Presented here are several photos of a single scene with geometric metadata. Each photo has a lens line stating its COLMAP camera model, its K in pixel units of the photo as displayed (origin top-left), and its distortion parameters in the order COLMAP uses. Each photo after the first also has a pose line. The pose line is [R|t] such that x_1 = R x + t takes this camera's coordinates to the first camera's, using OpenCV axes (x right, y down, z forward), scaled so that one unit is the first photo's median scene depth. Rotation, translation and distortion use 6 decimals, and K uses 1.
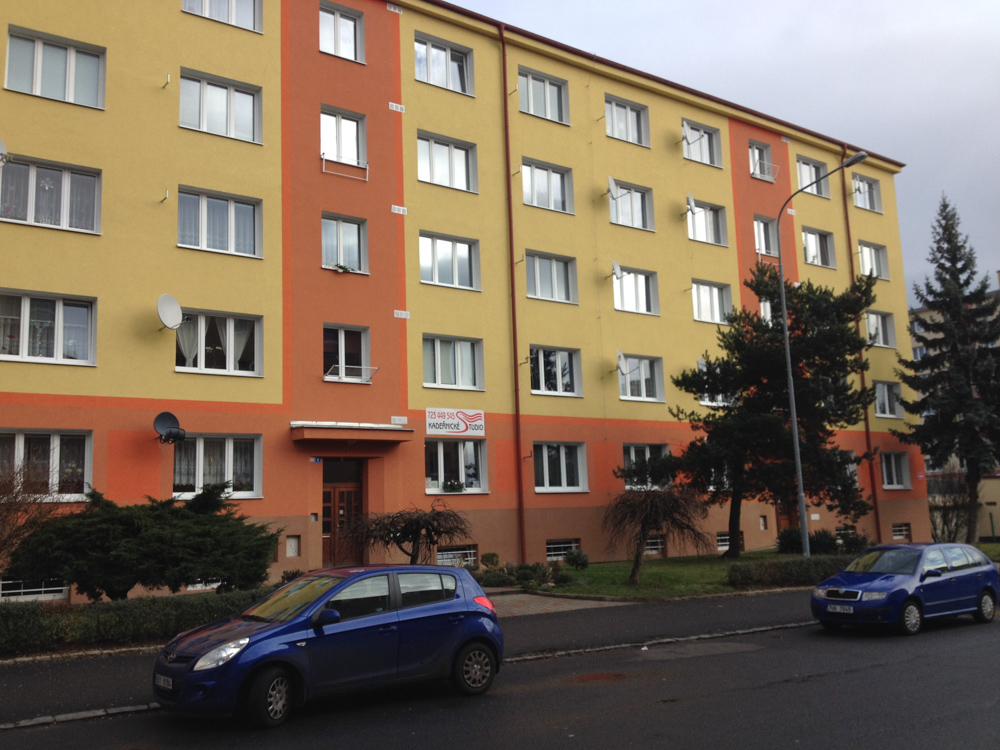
lens RADIAL K [[1015.7, 0, 500.0], [0, 1015.7, 375.0], [0, 0, 1]] dist [-0.009030, -0.023874]
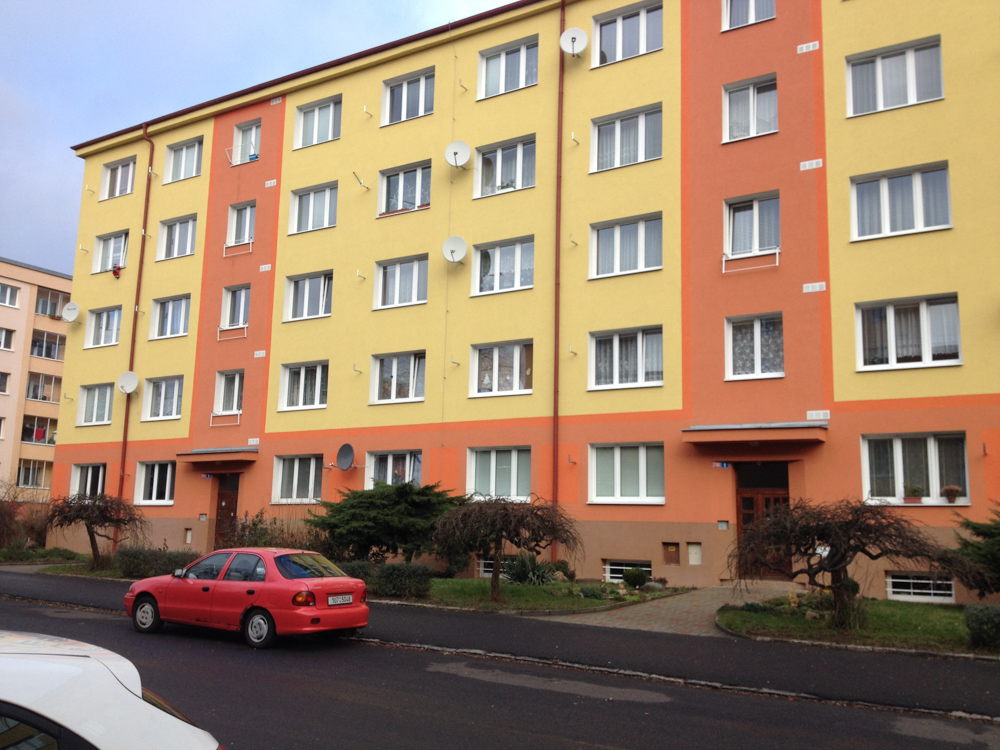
lens RADIAL K [[997.4, 0, 500.0], [0, 997.4, 375.0], [0, 0, 1]] dist [0.009869, 0.000643]
pose [[0.311257, -0.104506, -0.944562, 0.655327], [0.105258, 0.991611, -0.075026, 0.049208], [0.944478, -0.076070, 0.319646, 0.520378]]
